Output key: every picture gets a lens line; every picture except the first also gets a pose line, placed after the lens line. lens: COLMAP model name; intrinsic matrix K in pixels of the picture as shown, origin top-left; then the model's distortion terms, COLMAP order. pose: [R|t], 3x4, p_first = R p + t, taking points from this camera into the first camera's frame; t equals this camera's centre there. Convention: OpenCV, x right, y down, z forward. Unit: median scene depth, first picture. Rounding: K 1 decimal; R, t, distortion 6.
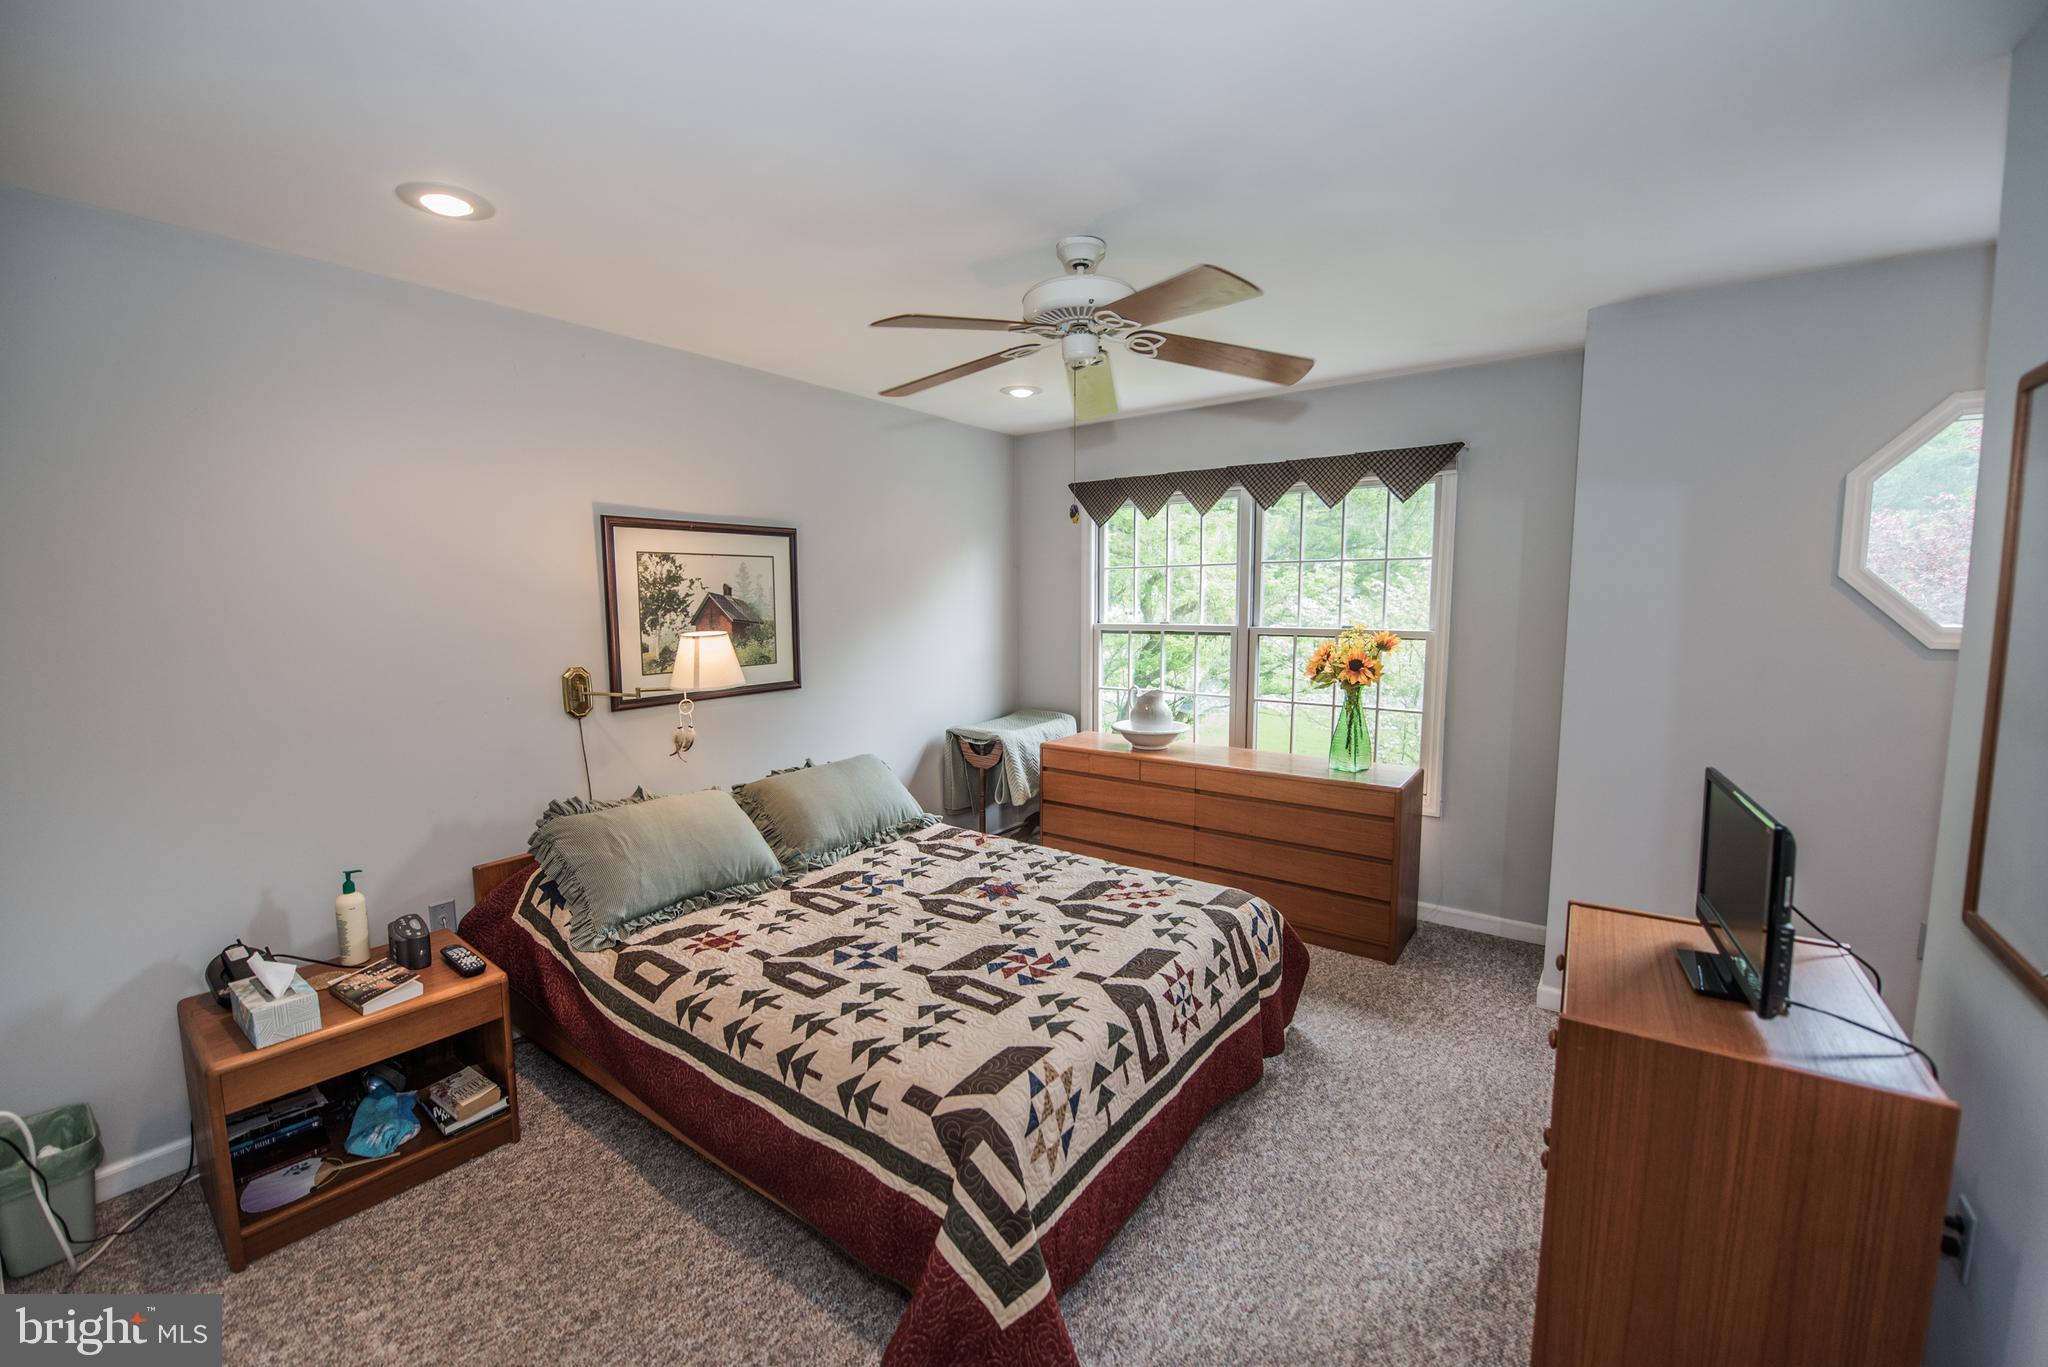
lens RADIAL K [[815.5, 0, 1019.9], [0, 815.5, 684.9], [0, 0, 1]] dist [-0.002032, -0.009508]
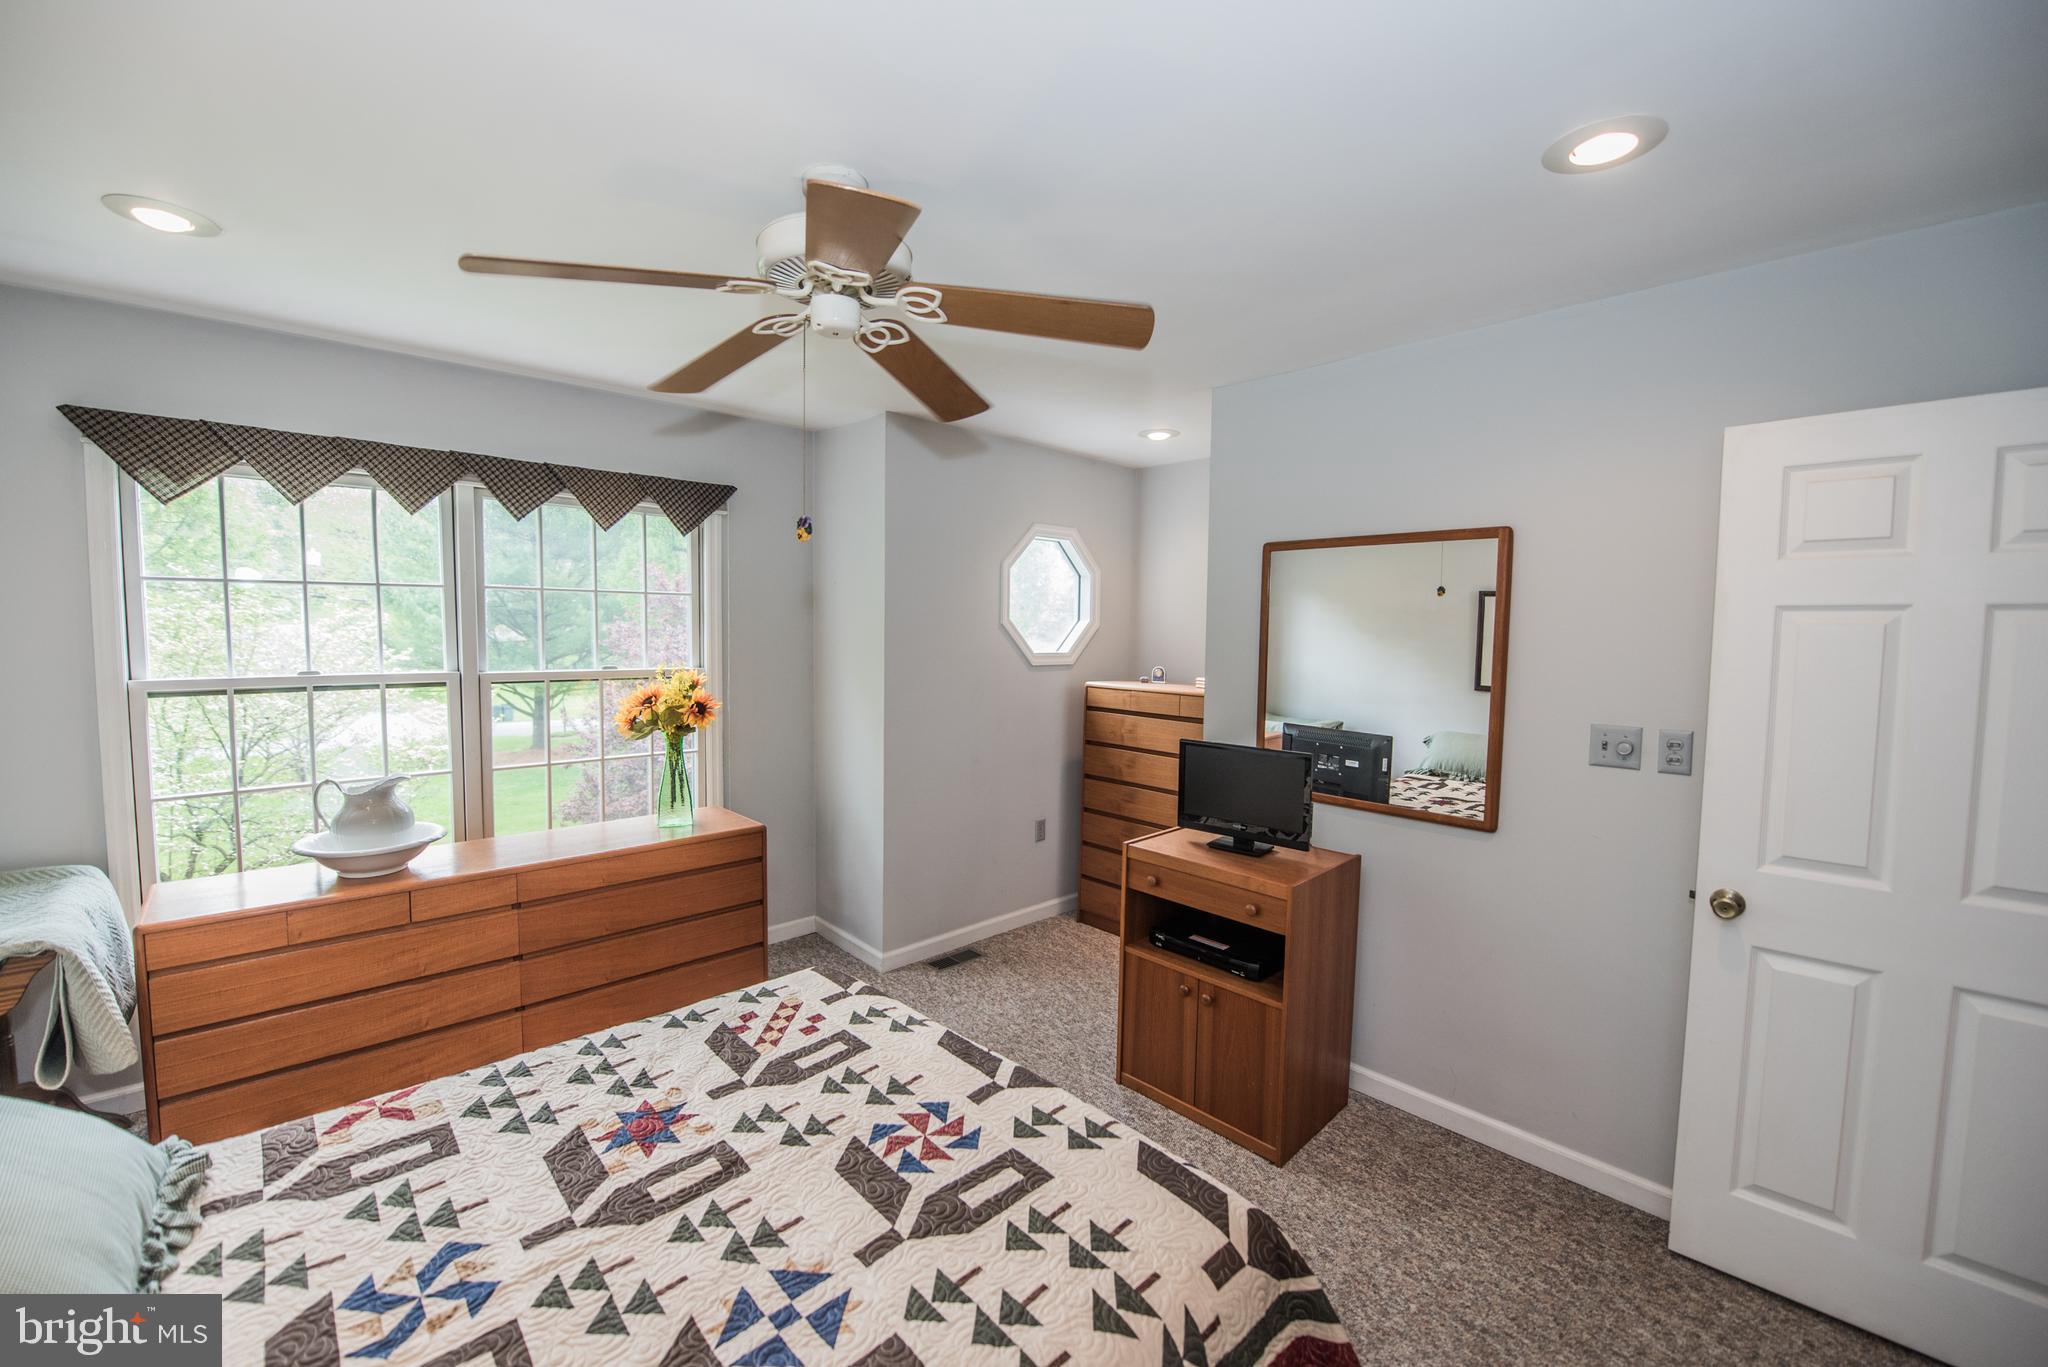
lens RADIAL K [[815.5, 0, 1019.9], [0, 815.5, 684.9], [0, 0, 1]] dist [-0.002032, -0.009508]
pose [[0.179424, -0.062297, 0.981797, -0.560220], [0.091470, 0.994726, 0.046401, -0.077637], [-0.979510, 0.081480, 0.184176, 0.609514]]
